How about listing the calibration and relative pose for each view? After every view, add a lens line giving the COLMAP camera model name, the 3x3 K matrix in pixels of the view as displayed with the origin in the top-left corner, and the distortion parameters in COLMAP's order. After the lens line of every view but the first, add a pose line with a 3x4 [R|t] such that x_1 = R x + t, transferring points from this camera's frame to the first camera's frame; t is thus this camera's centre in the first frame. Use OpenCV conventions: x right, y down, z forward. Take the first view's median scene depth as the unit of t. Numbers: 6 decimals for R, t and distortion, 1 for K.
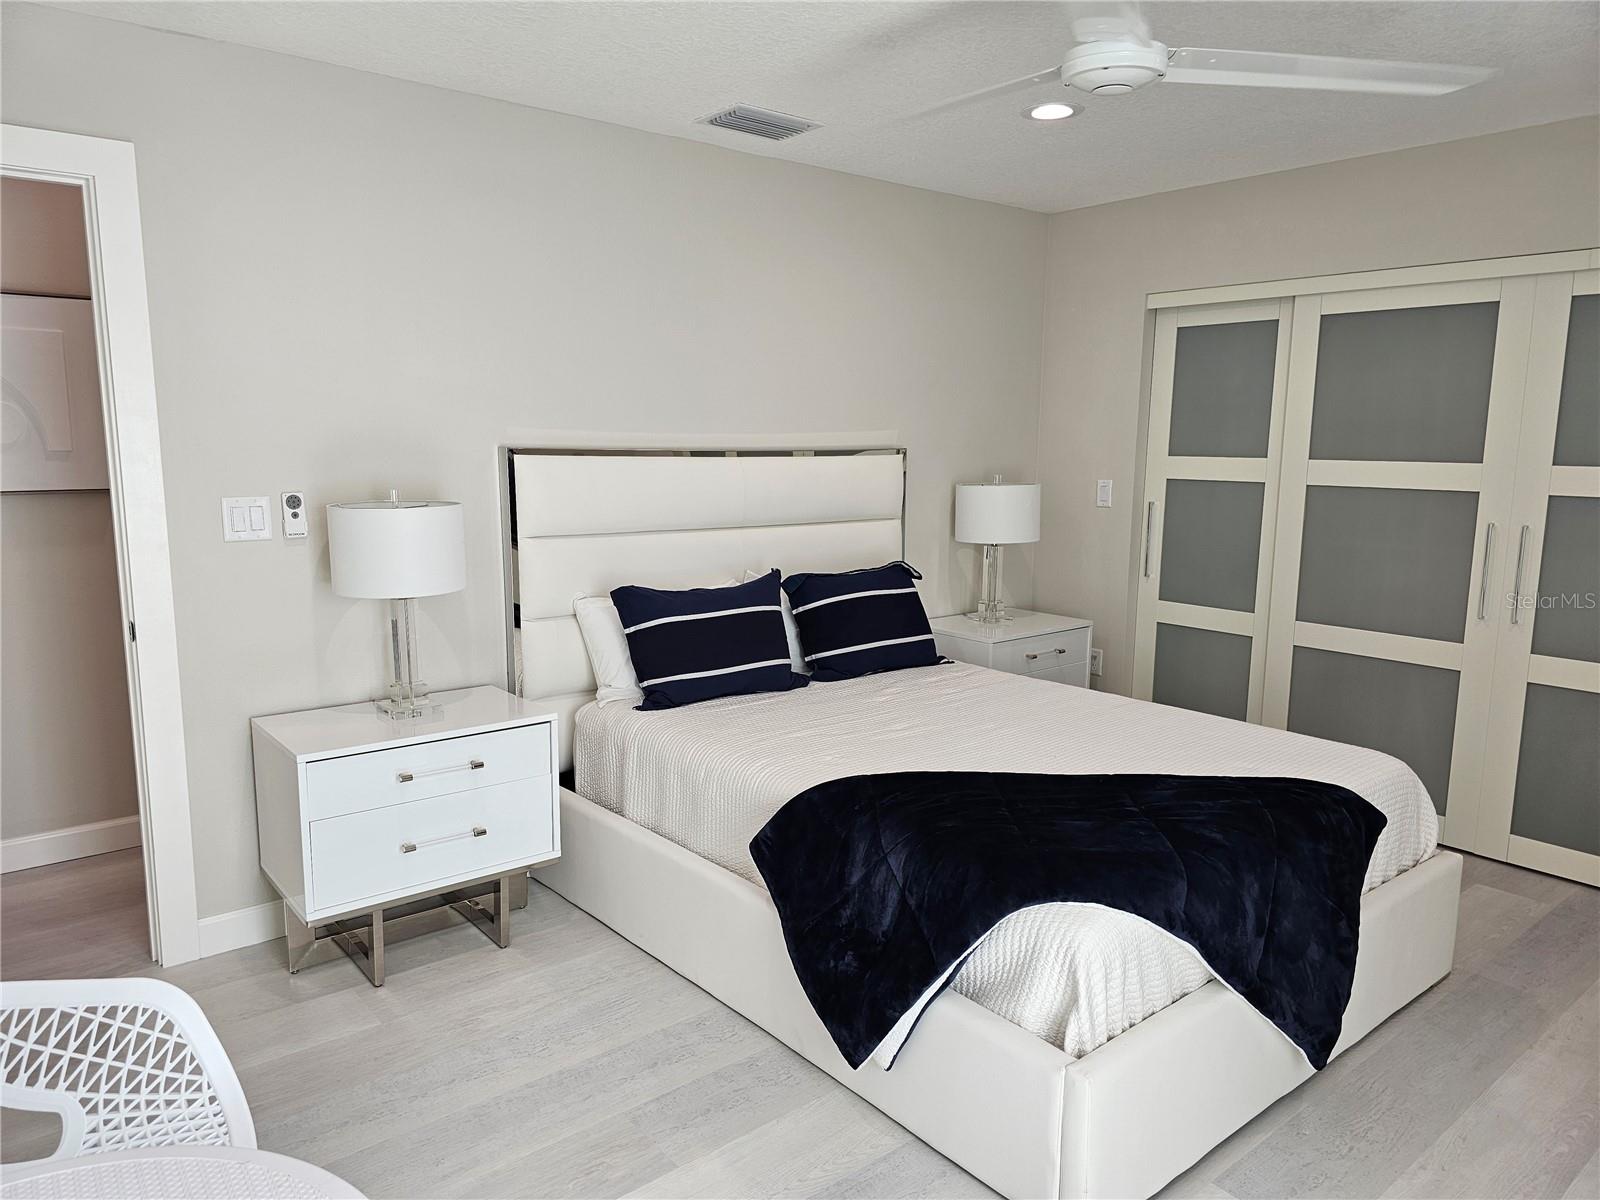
lens RADIAL K [[1078.2, 0, 814.6], [0, 1078.2, 600.4], [0, 0, 1]] dist [0.039623, -0.038071]
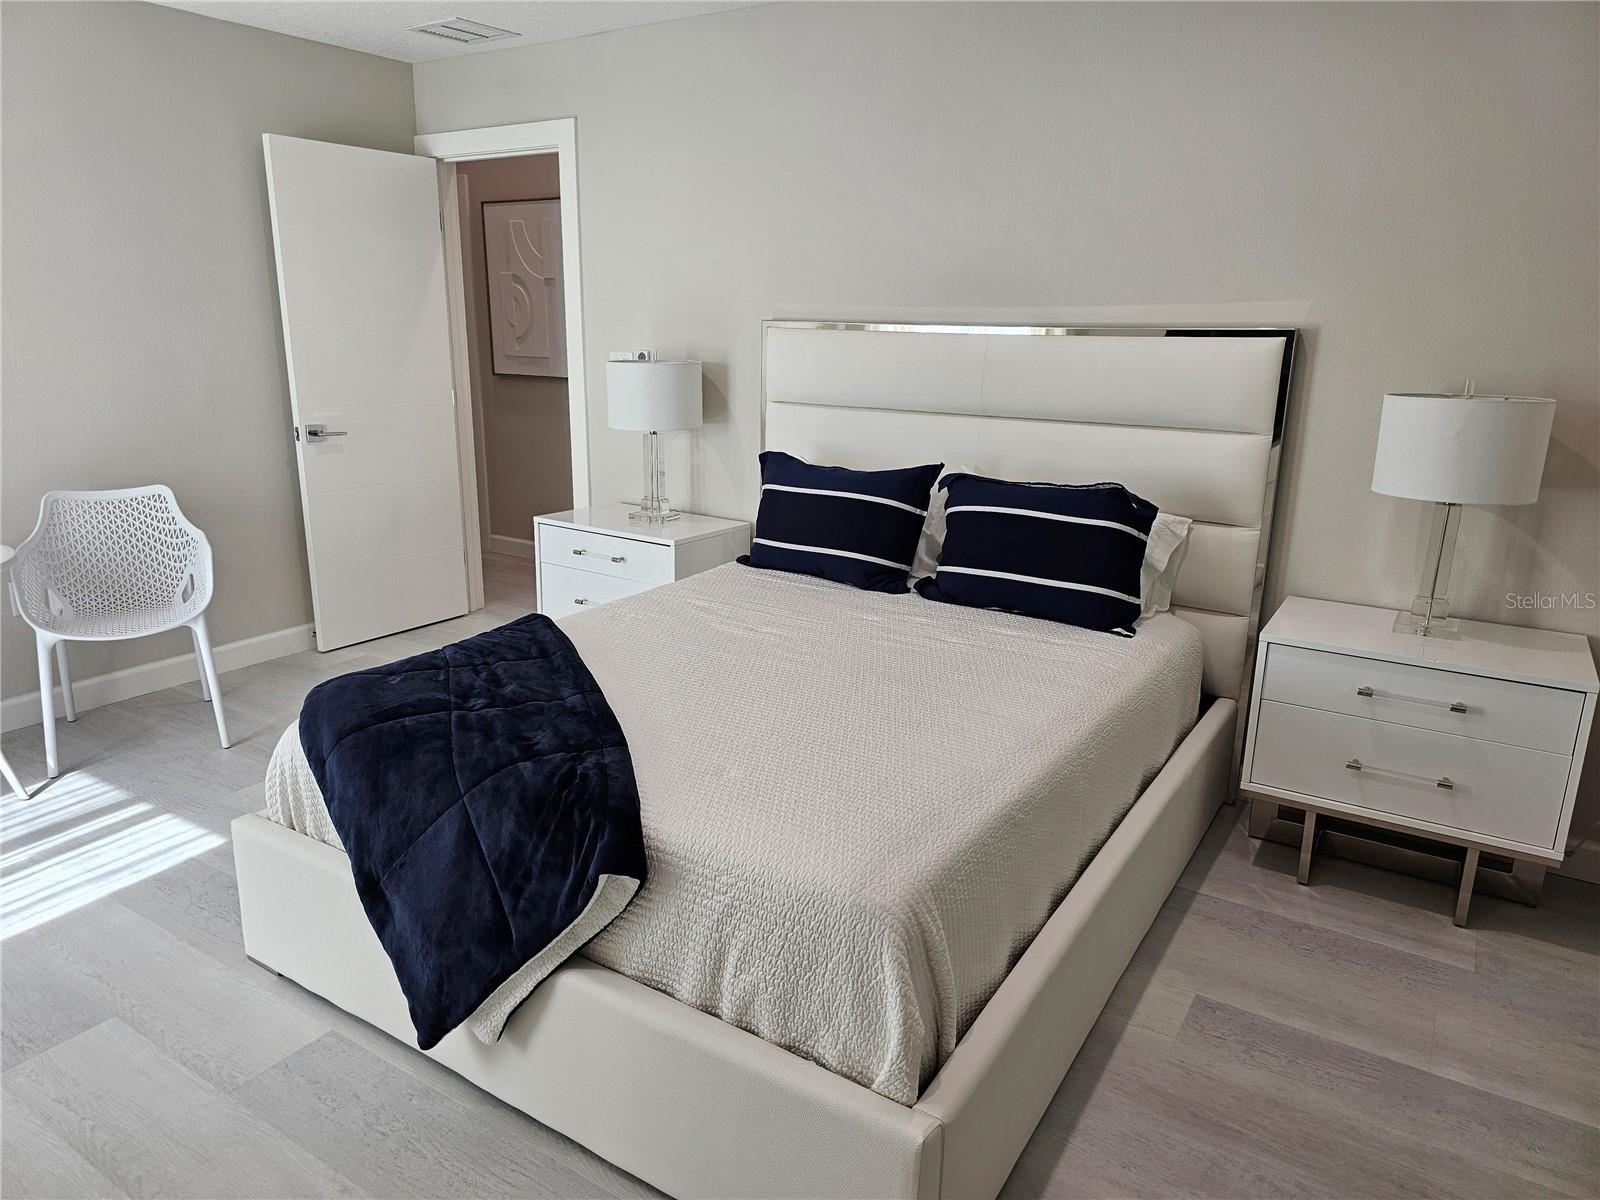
lens RADIAL K [[1078.2, 0, 810.5], [0, 1078.2, 593.2], [0, 0, 1]] dist [0.039623, -0.038071]
pose [[0.323734, 0.235537, -0.916362, 0.927856], [-0.145403, 0.969398, 0.197801, -0.102097], [0.934909, 0.069207, 0.348075, 0.711988]]
